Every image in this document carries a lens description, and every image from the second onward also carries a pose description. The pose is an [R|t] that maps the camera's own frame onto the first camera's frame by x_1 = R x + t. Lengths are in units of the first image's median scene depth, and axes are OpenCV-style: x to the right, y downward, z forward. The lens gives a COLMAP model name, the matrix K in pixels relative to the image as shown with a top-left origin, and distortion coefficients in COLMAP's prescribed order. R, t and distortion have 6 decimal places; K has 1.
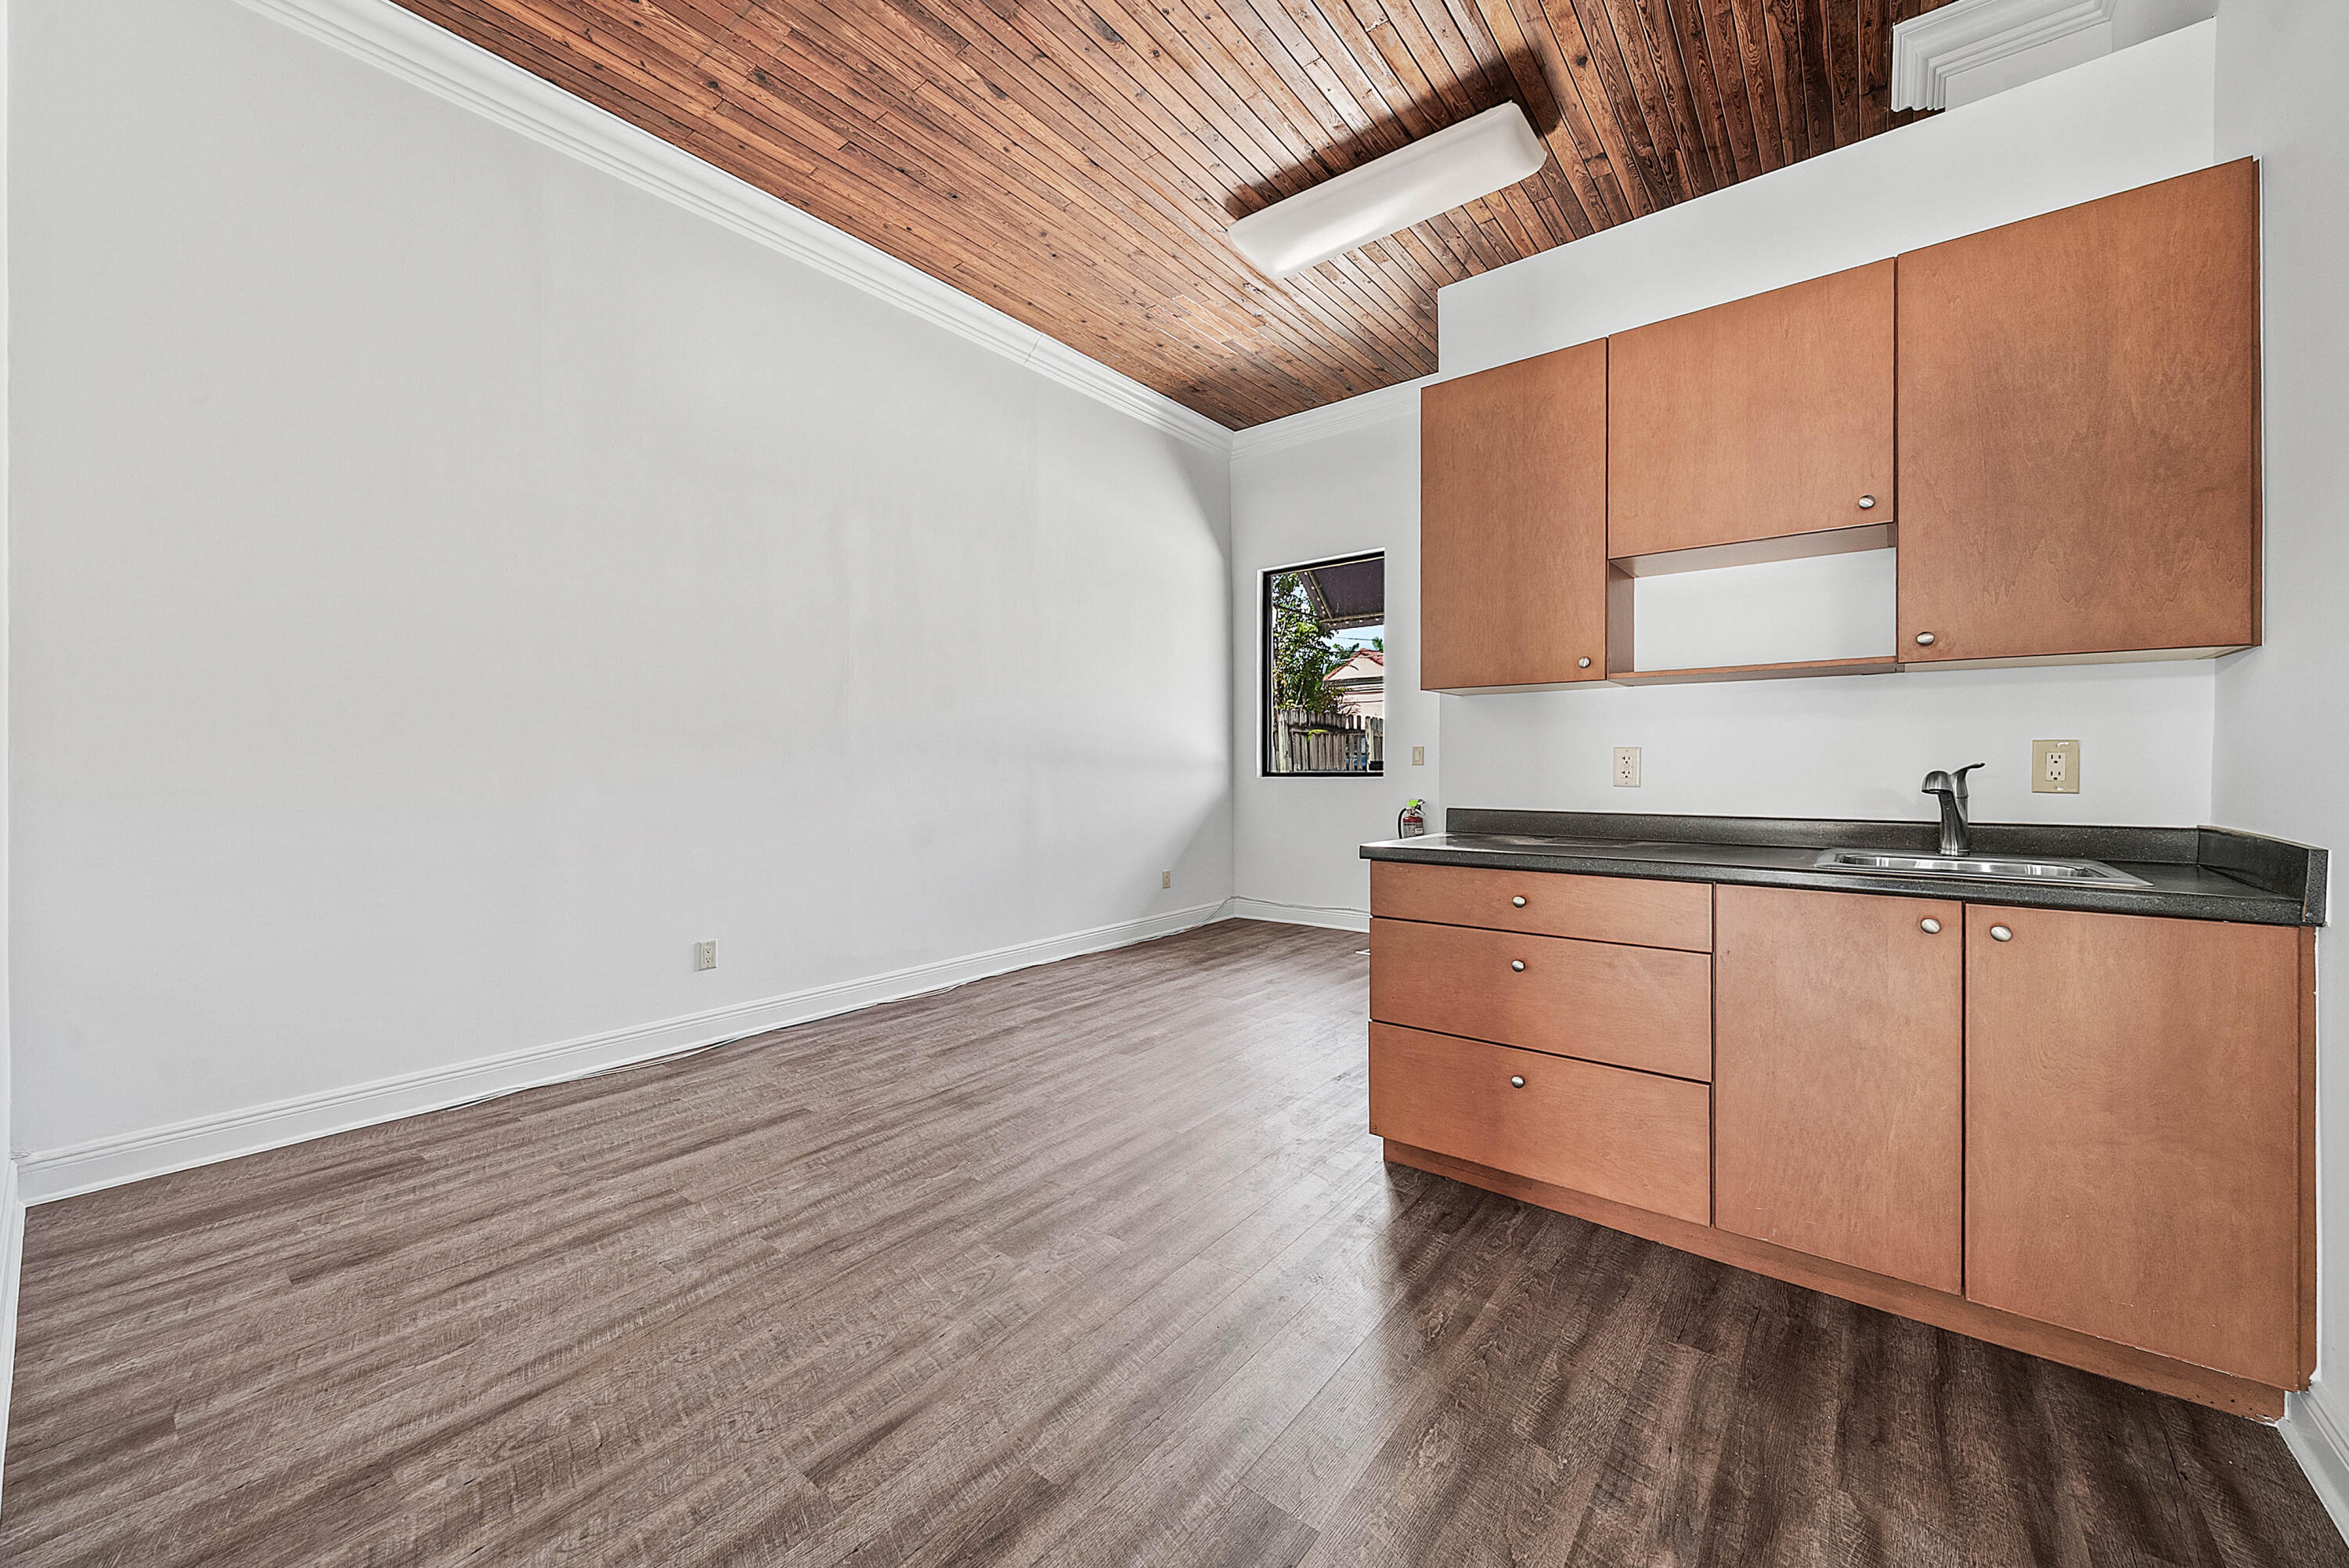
lens RADIAL K [[894.9, 0, 1187.5], [0, 894.9, 770.9], [0, 0, 1]] dist [-0.001491, -0.000024]
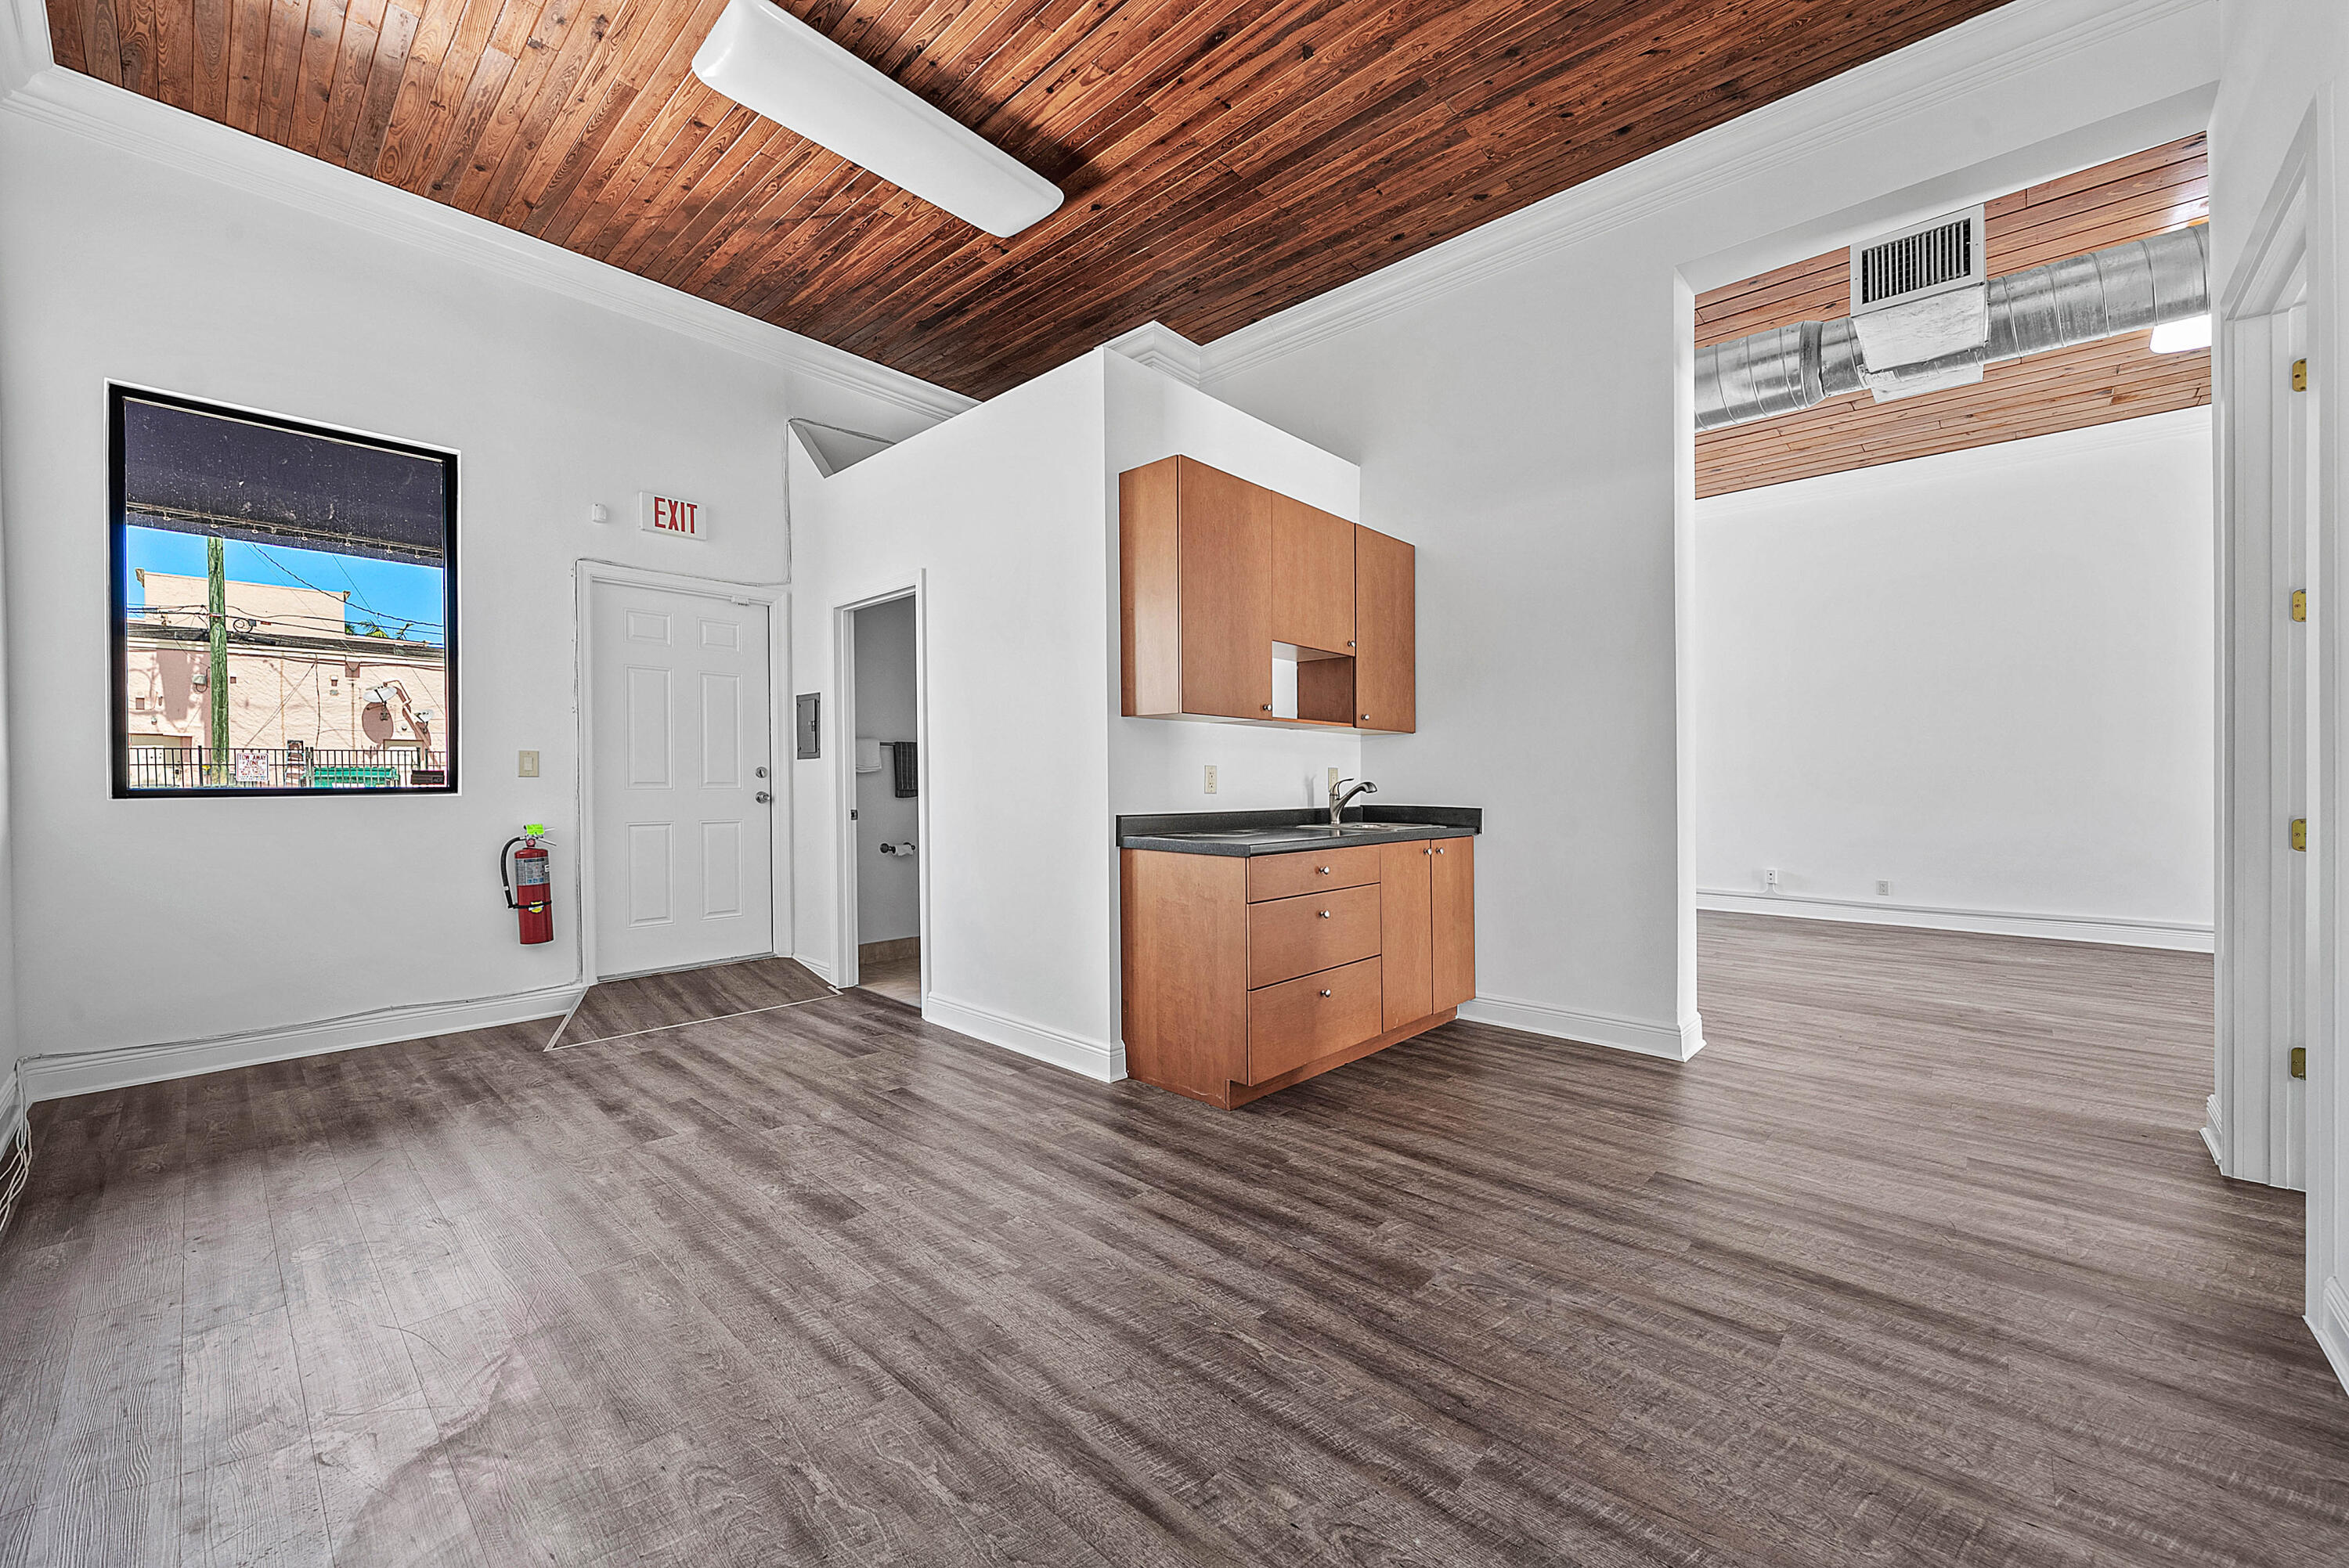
lens RADIAL K [[908.5, 0, 1187.7], [0, 908.5, 782.8], [0, 0, 1]] dist [0.000028, -0.000210]
pose [[0.065283, 0.001687, 0.997865, -1.096740], [0.003692, 0.999991, -0.001932, 0.004231], [-0.997860, 0.003810, 0.065276, 1.092479]]
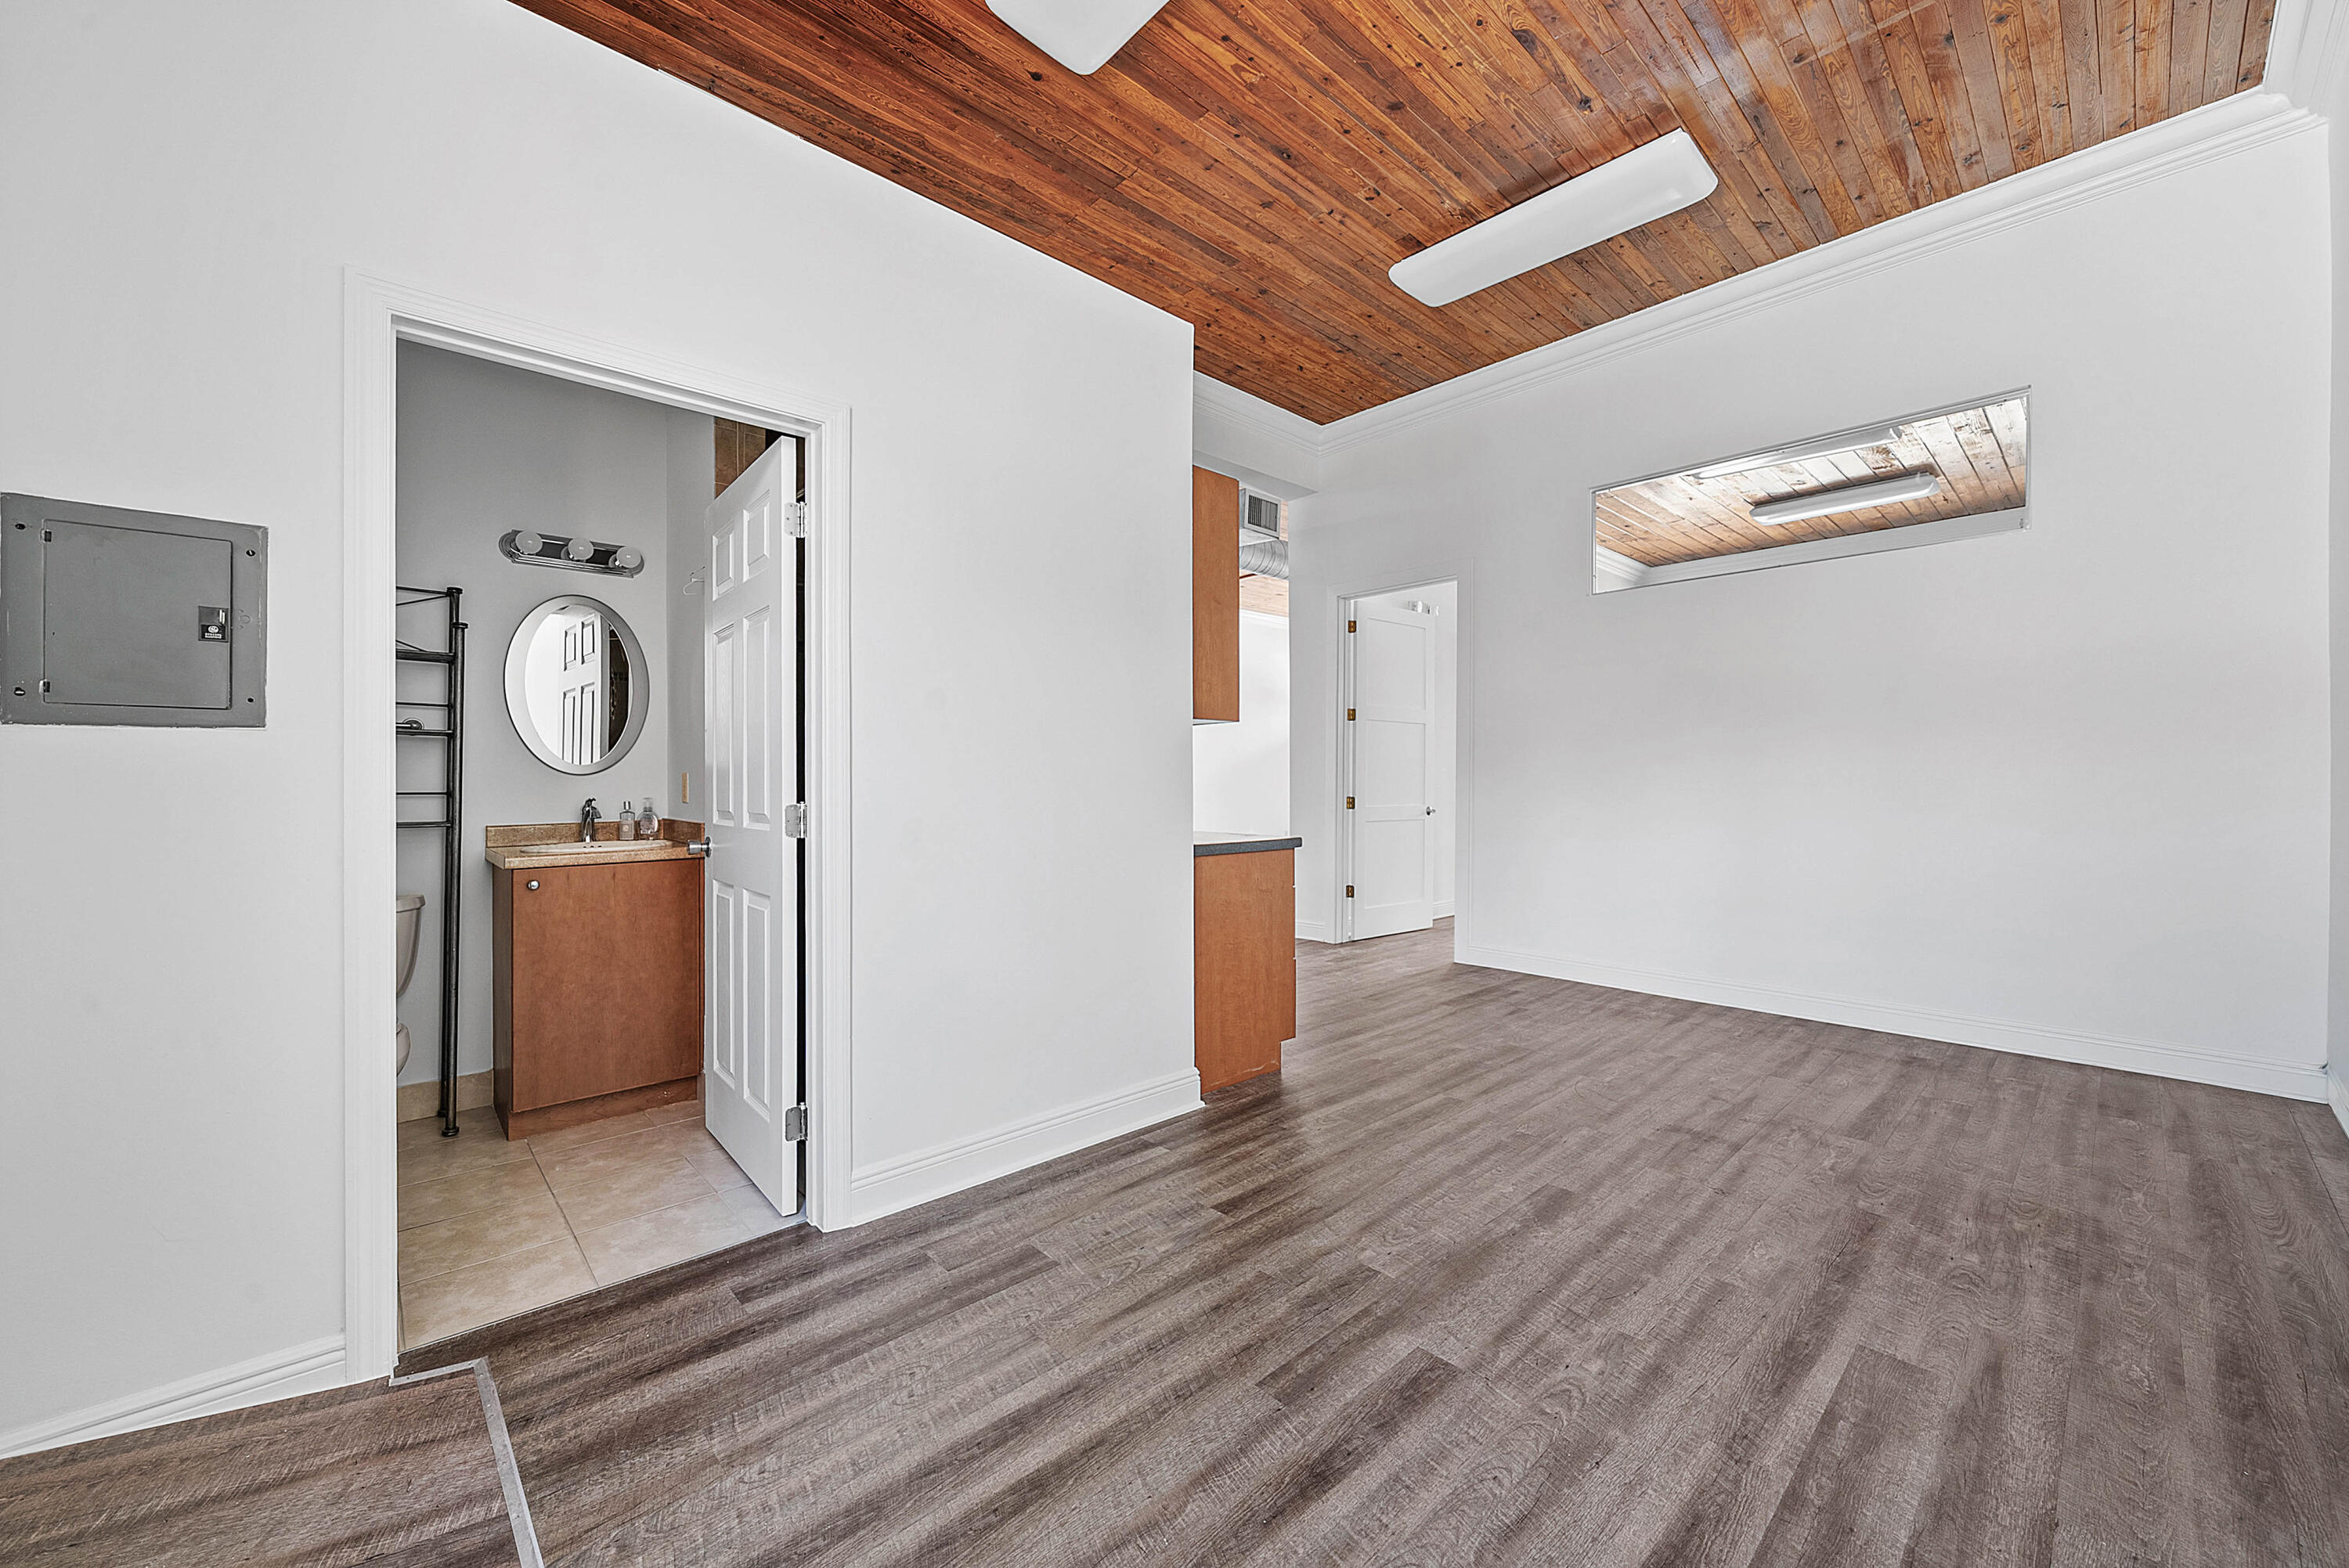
lens RADIAL K [[894.9, 0, 1187.5], [0, 894.9, 770.9], [0, 0, 1]] dist [-0.001491, -0.000024]
pose [[-0.989651, 0.011273, 0.143049, 0.180801], [0.010467, 0.999925, -0.006386, -0.017291], [-0.143110, -0.004822, -0.989695, 2.669921]]
